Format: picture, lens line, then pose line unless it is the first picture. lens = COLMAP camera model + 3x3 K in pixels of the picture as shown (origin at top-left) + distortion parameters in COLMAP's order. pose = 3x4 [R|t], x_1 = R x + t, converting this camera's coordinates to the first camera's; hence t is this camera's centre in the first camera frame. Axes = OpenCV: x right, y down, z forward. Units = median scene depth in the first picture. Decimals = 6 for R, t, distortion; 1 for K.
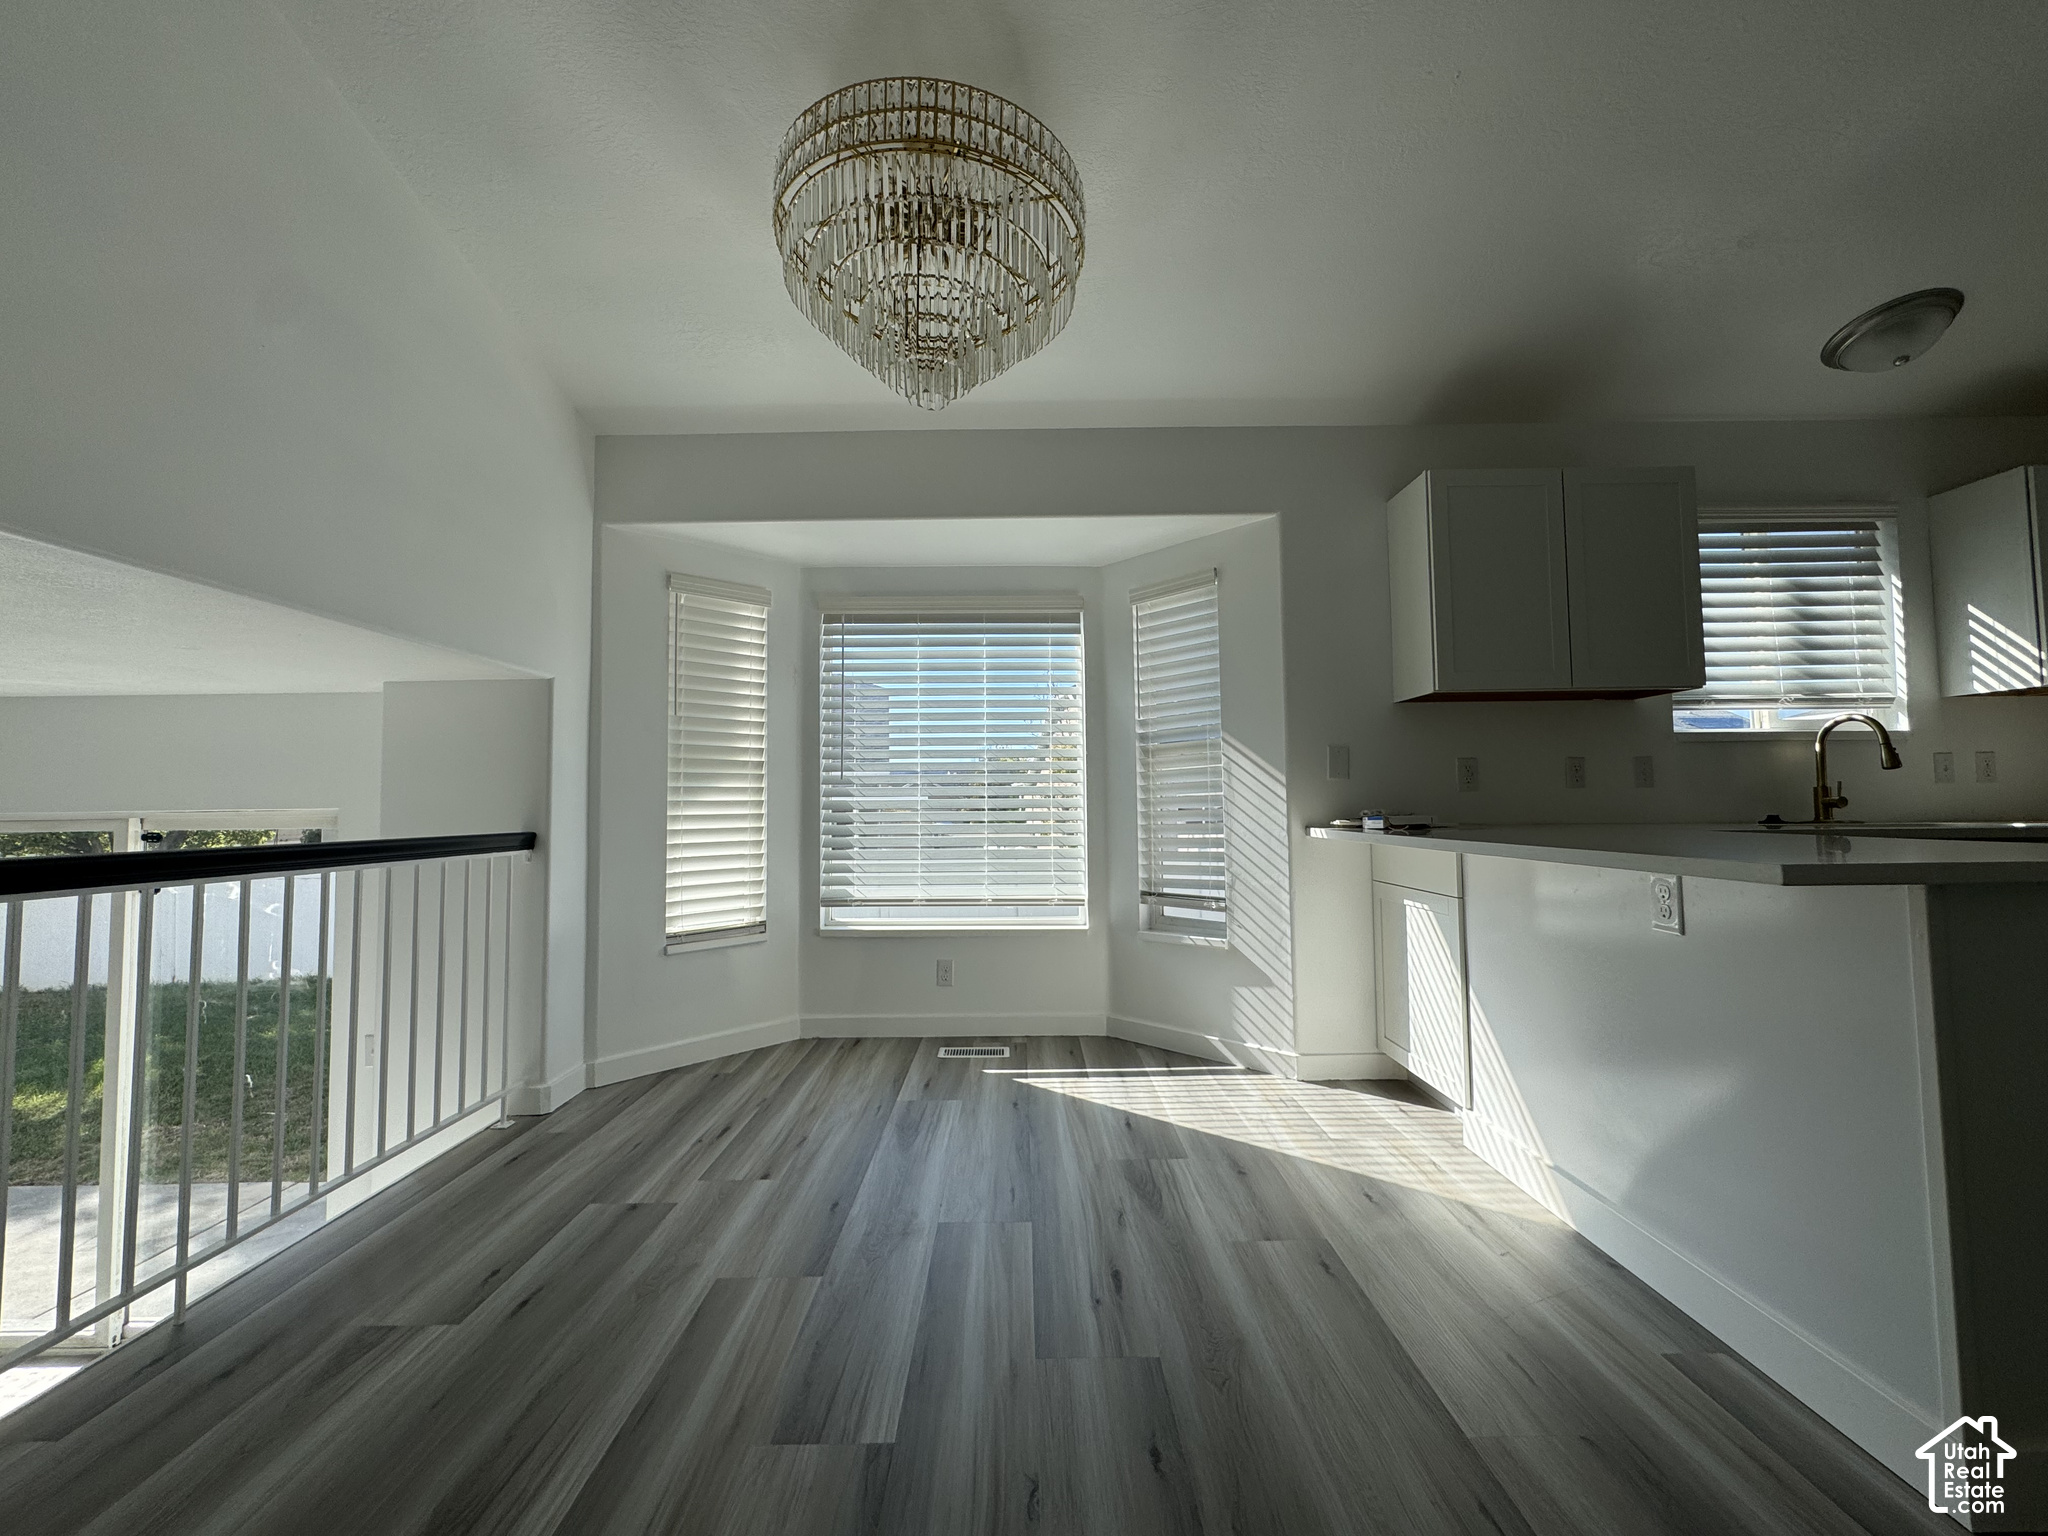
lens RADIAL K [[821.3, 0, 1025.0], [0, 821.3, 763.3], [0, 0, 1]] dist [-0.004047, 0.001247]
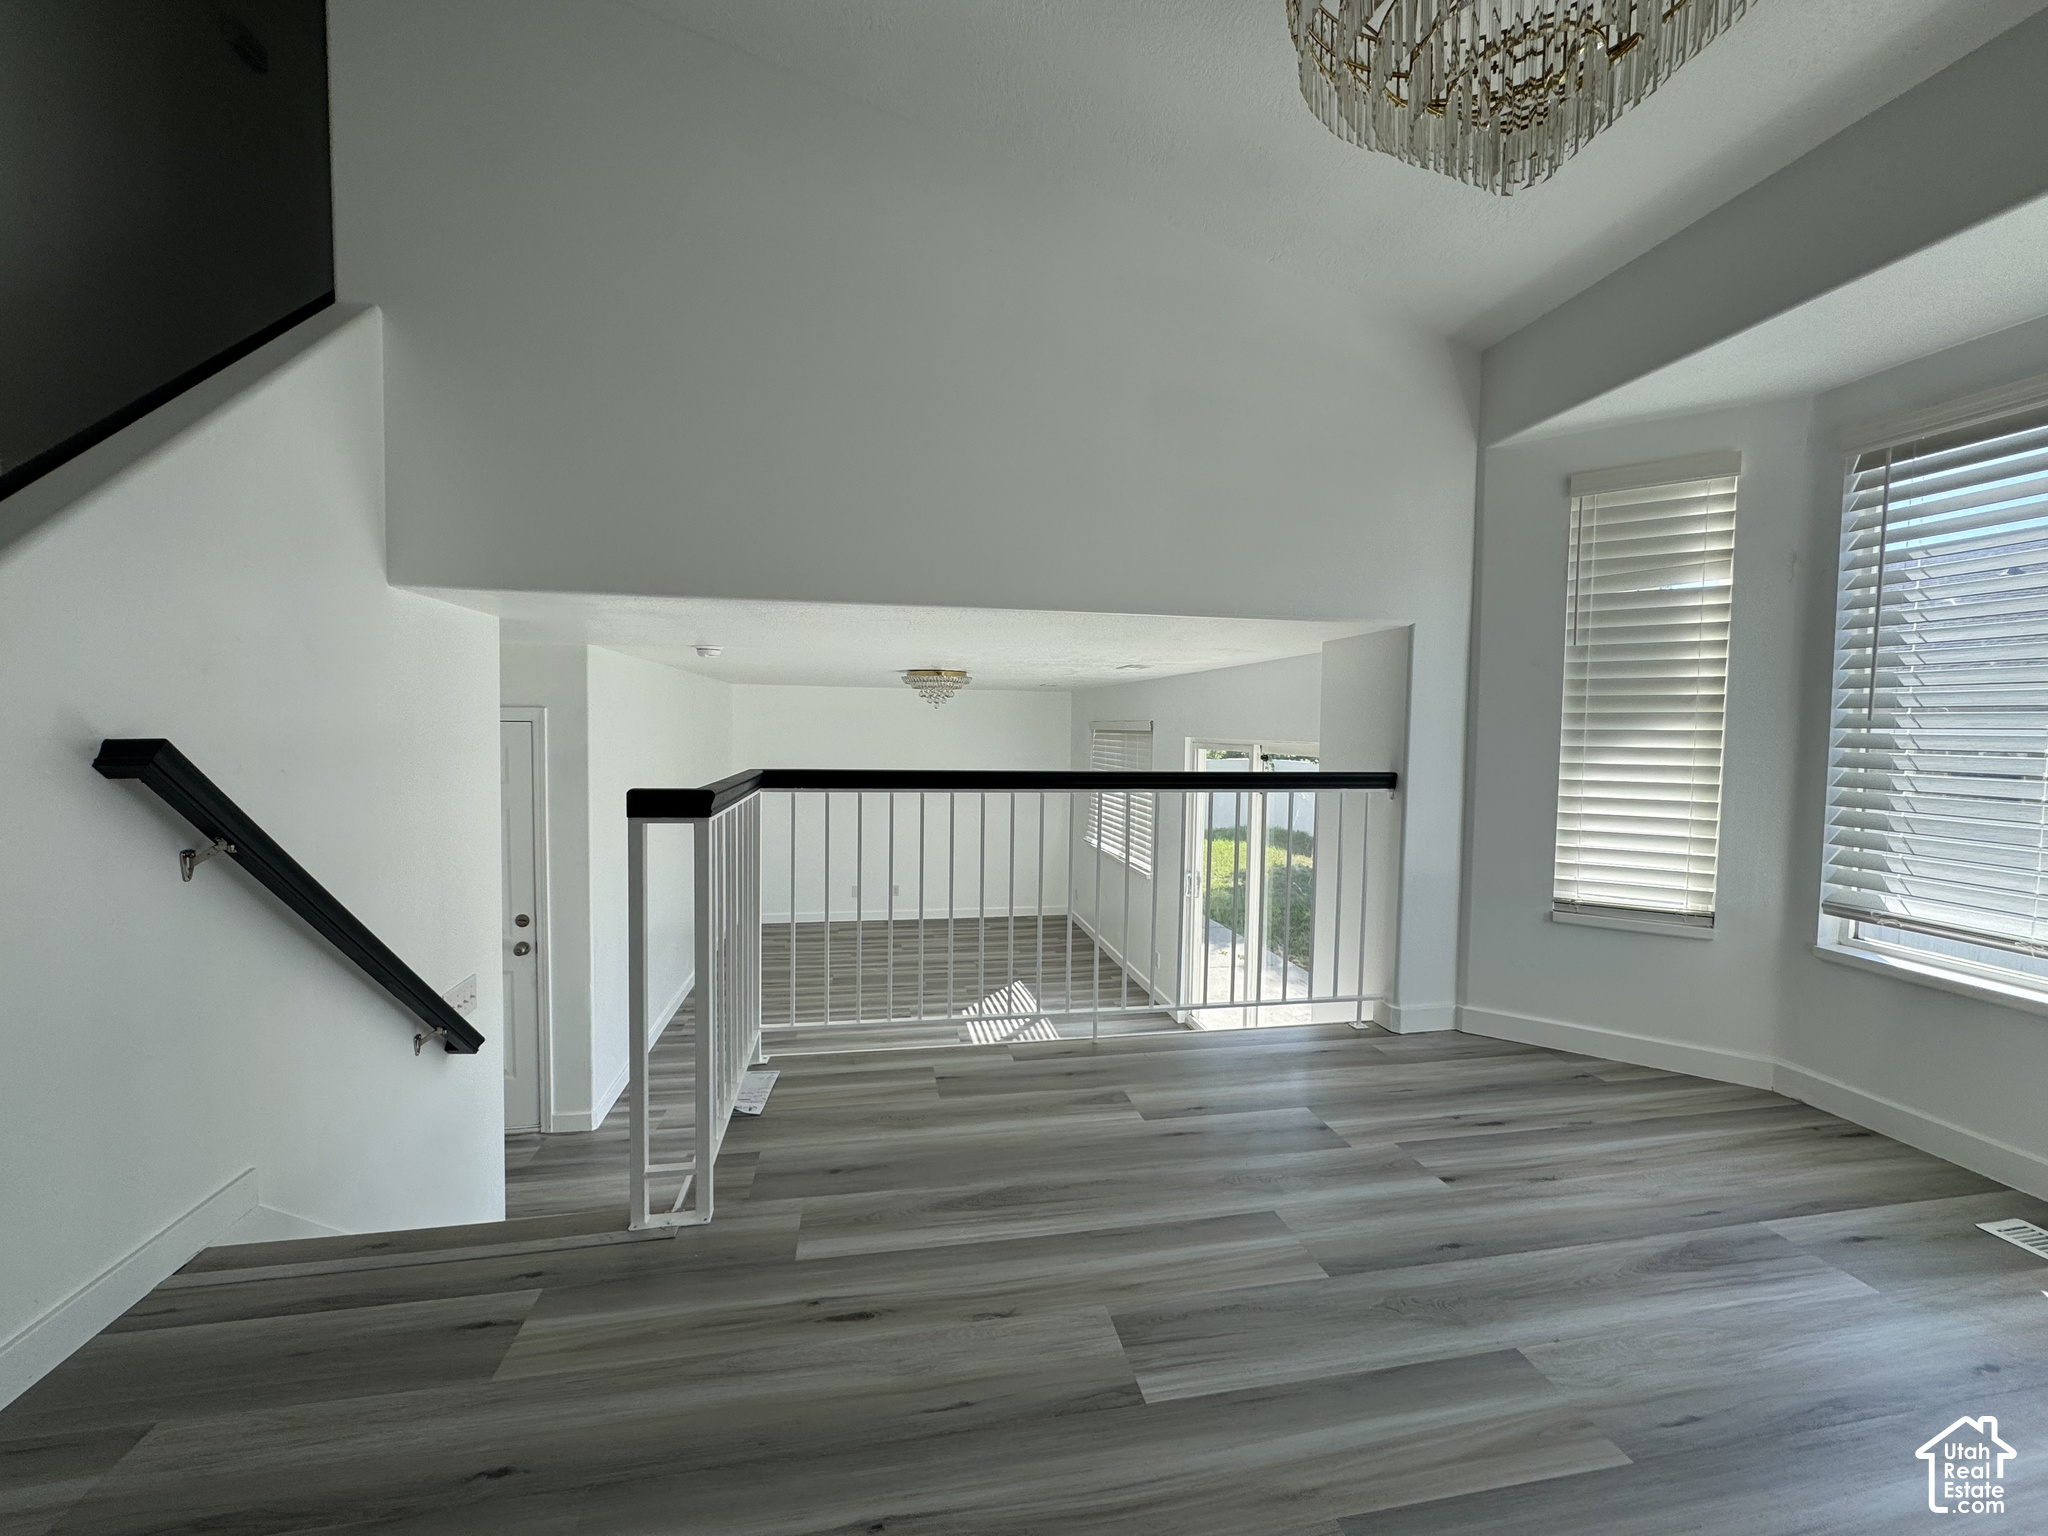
lens RADIAL K [[821.3, 0, 1027.2], [0, 821.3, 766.5], [0, 0, 1]] dist [-0.004047, 0.001247]
pose [[0.174975, 0.062968, -0.982557, 0.316263], [0.035890, 0.996882, 0.070277, -0.014229], [0.983918, -0.047561, 0.172170, 0.296910]]
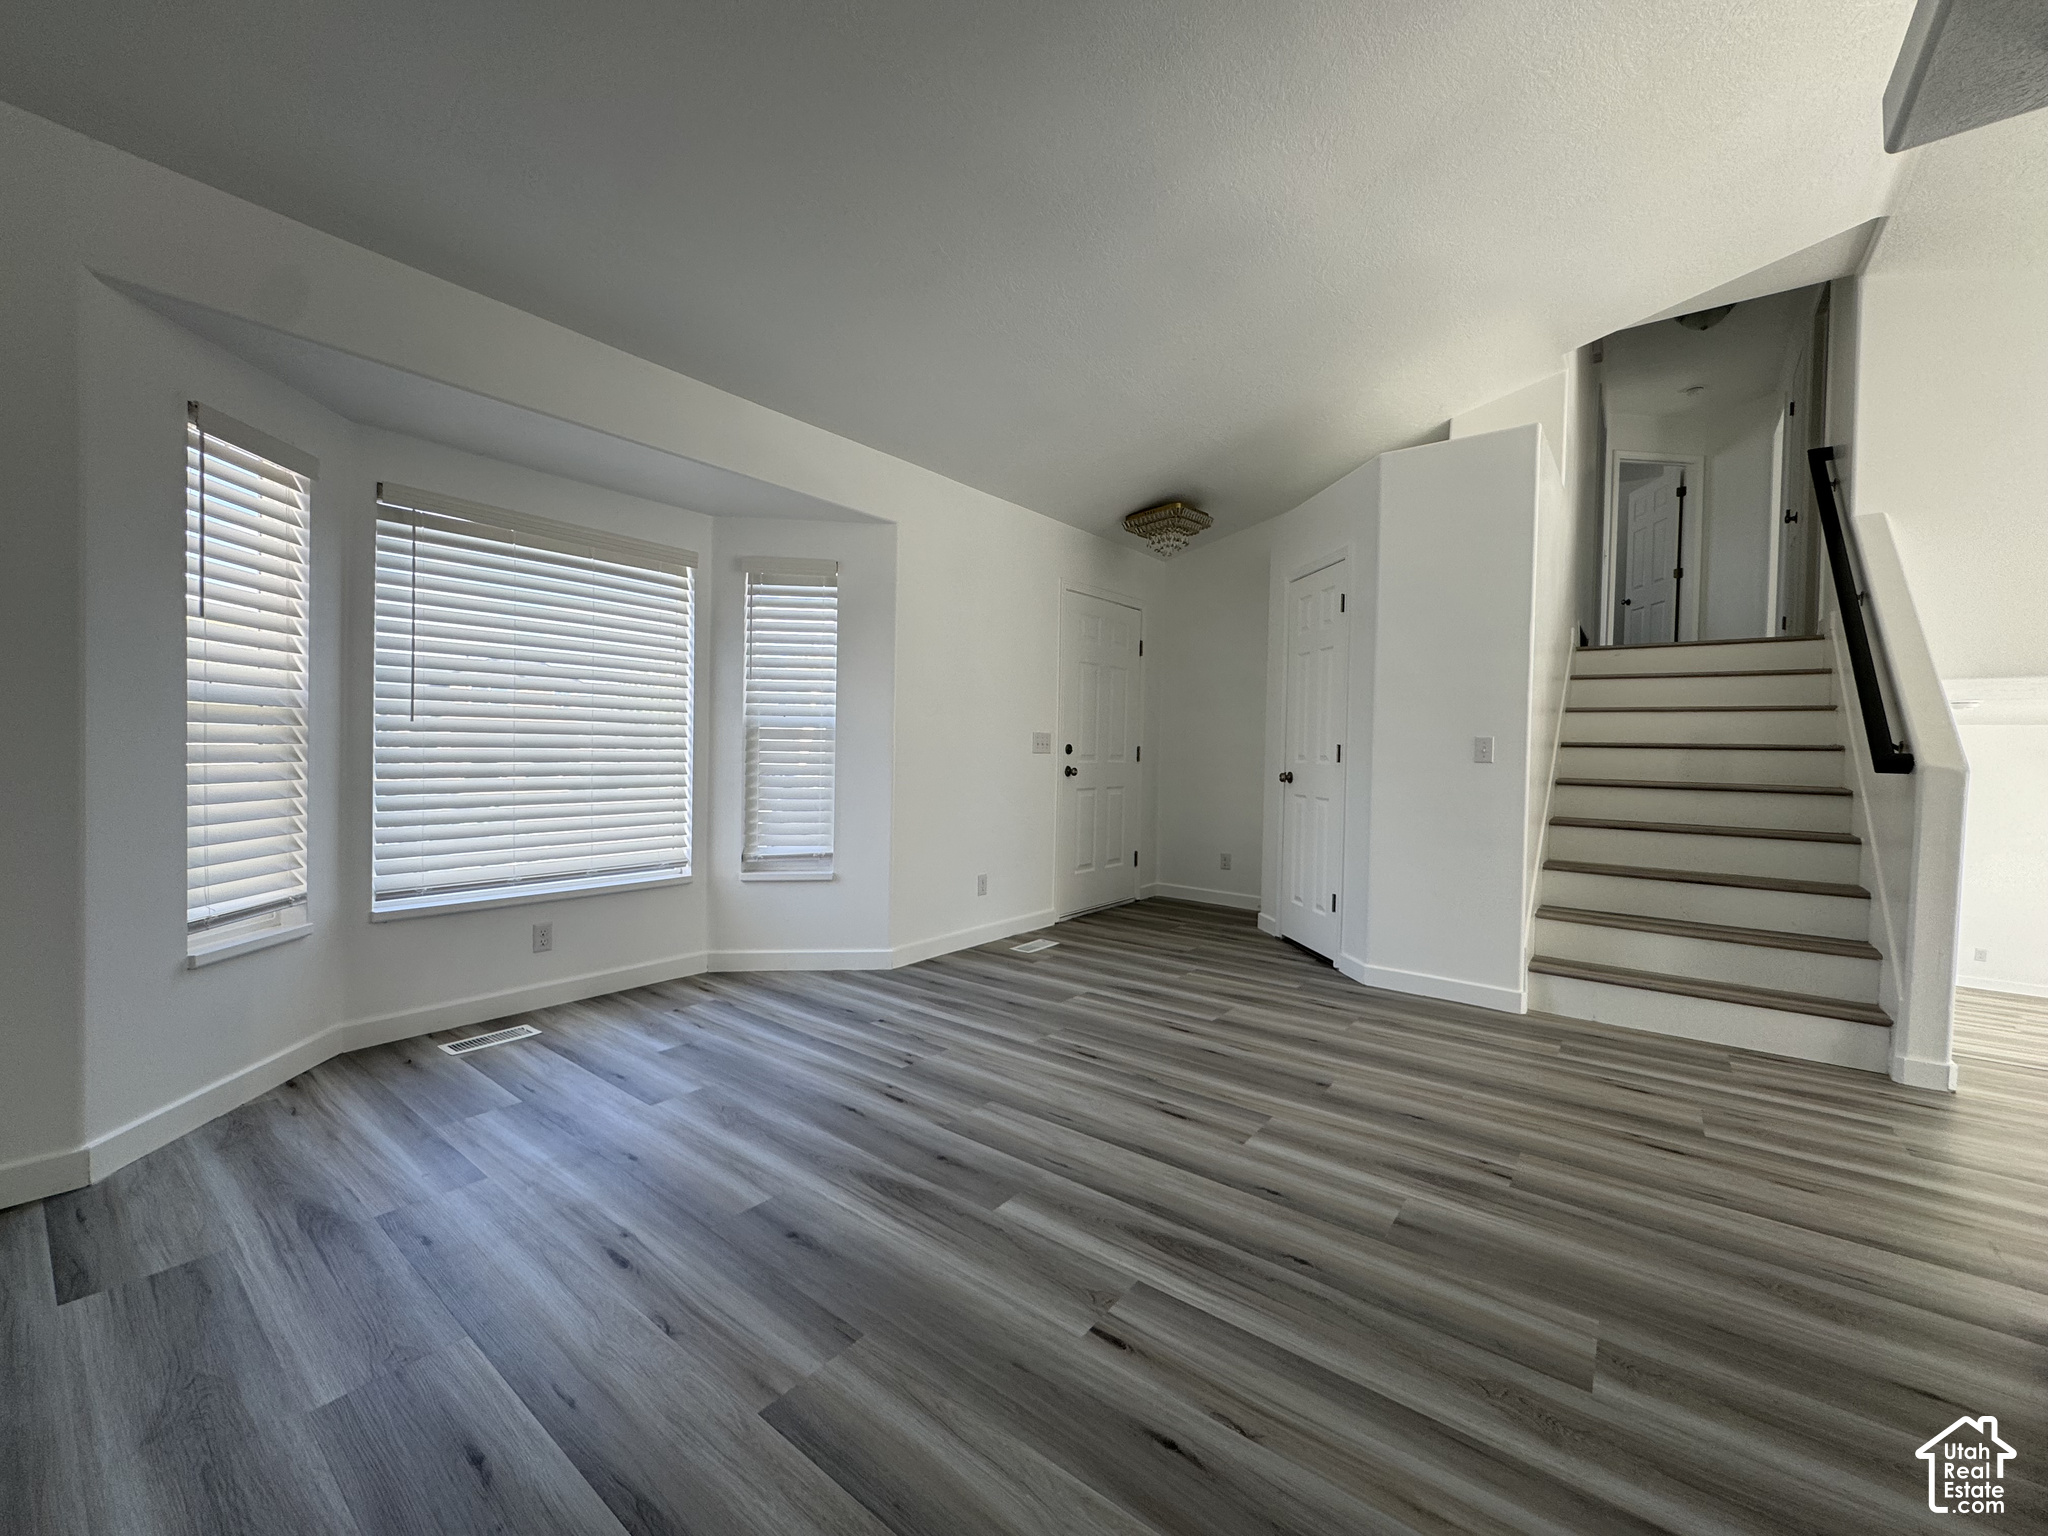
lens RADIAL K [[821.3, 0, 1038.8], [0, 821.3, 764.2], [0, 0, 1]] dist [-0.004047, 0.001247]
pose [[0.662688, 0.016423, 0.748716, -0.476167], [-0.050420, 0.998470, 0.022725, 0.016474], [-0.747197, -0.052810, 0.662502, -0.015309]]
